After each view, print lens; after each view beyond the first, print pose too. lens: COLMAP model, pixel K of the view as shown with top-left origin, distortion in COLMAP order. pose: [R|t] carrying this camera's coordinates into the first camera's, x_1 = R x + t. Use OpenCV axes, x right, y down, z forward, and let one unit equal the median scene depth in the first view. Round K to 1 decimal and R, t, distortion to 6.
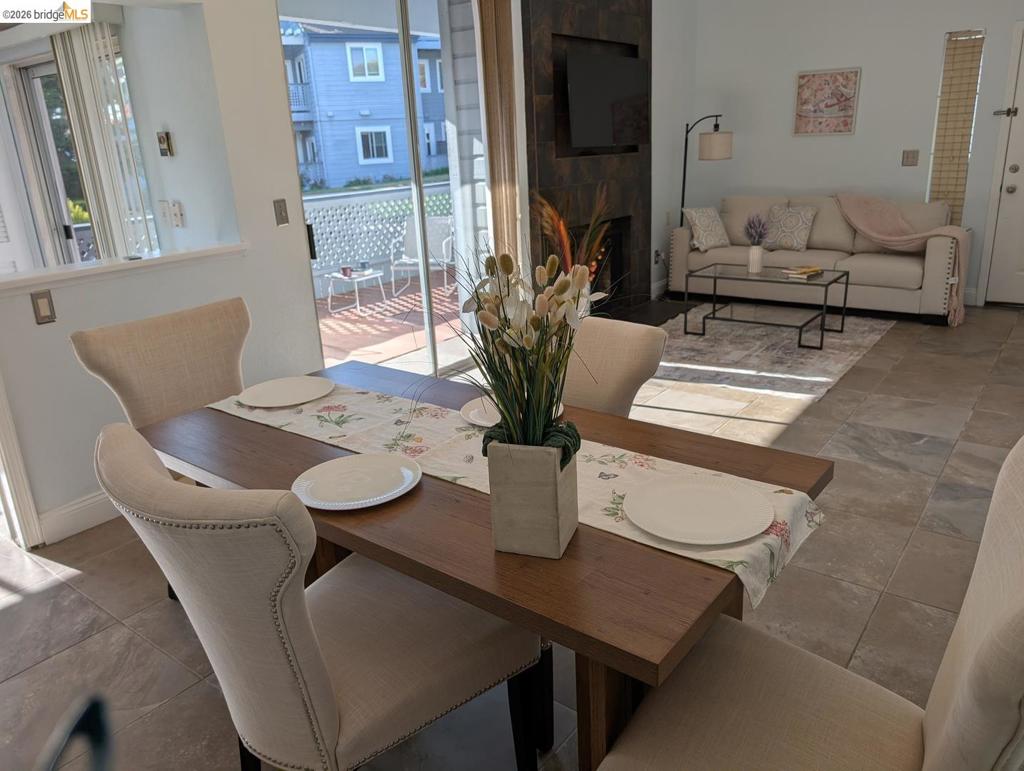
lens RADIAL K [[734.5, 0, 514.8], [0, 734.5, 374.8], [0, 0, 1]] dist [0.029293, 0.001668]
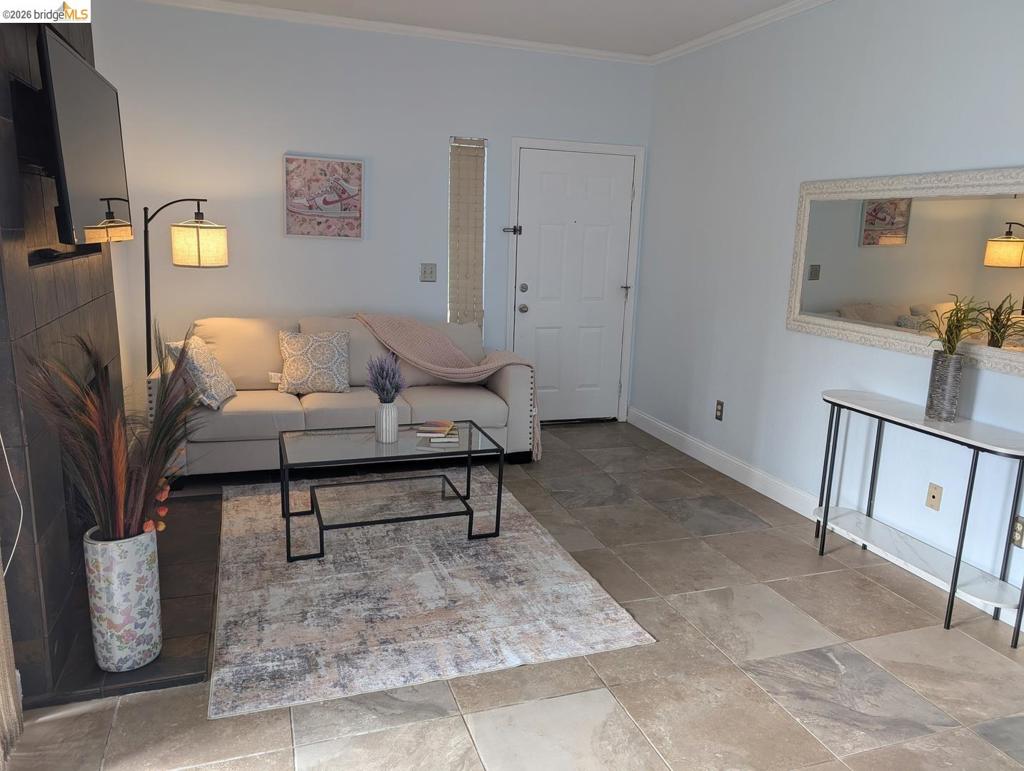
lens RADIAL K [[737.2, 0, 502.7], [0, 737.2, 383.2], [0, 0, 1]] dist [0.032206, -0.027465]
pose [[0.554514, -0.110325, 0.824829, -0.148499], [0.198176, 0.980164, -0.002127, -0.166038], [-0.808233, 0.164641, 0.565379, 0.528110]]
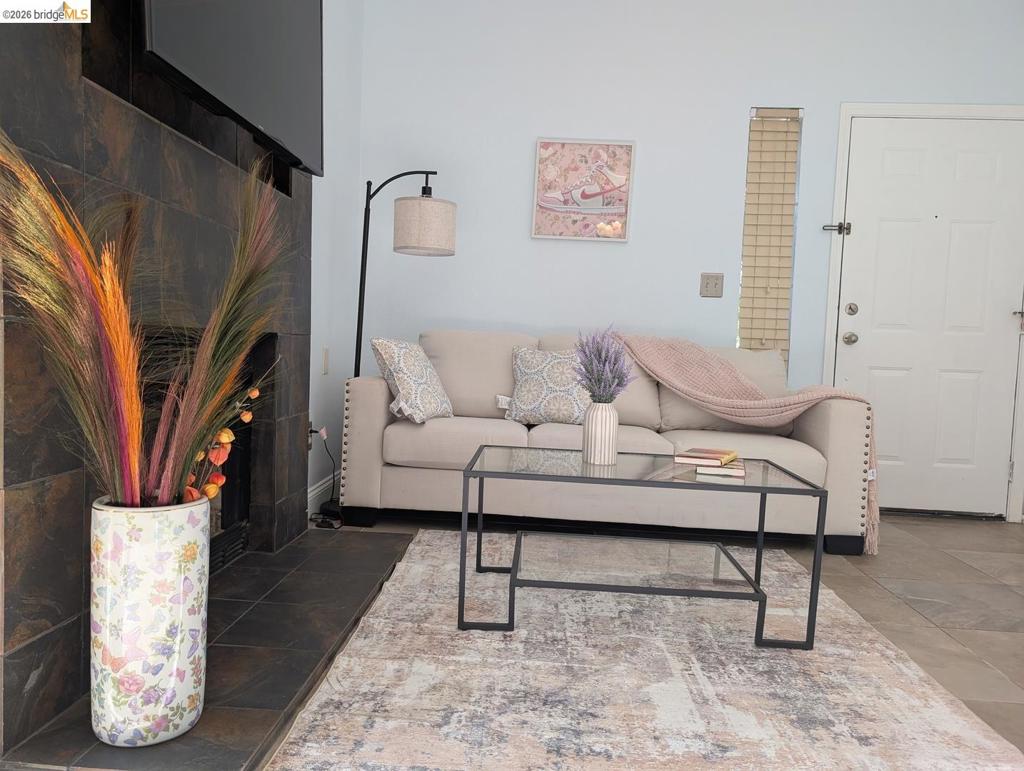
lens RADIAL K [[737.2, 0, 502.7], [0, 737.2, 383.2], [0, 0, 1]] dist [0.032206, -0.027465]
pose [[0.826298, 0.048522, 0.561140, 0.033129], [0.094400, 0.970258, -0.222906, -0.094786], [-0.555267, 0.237159, 0.797142, 0.683730]]
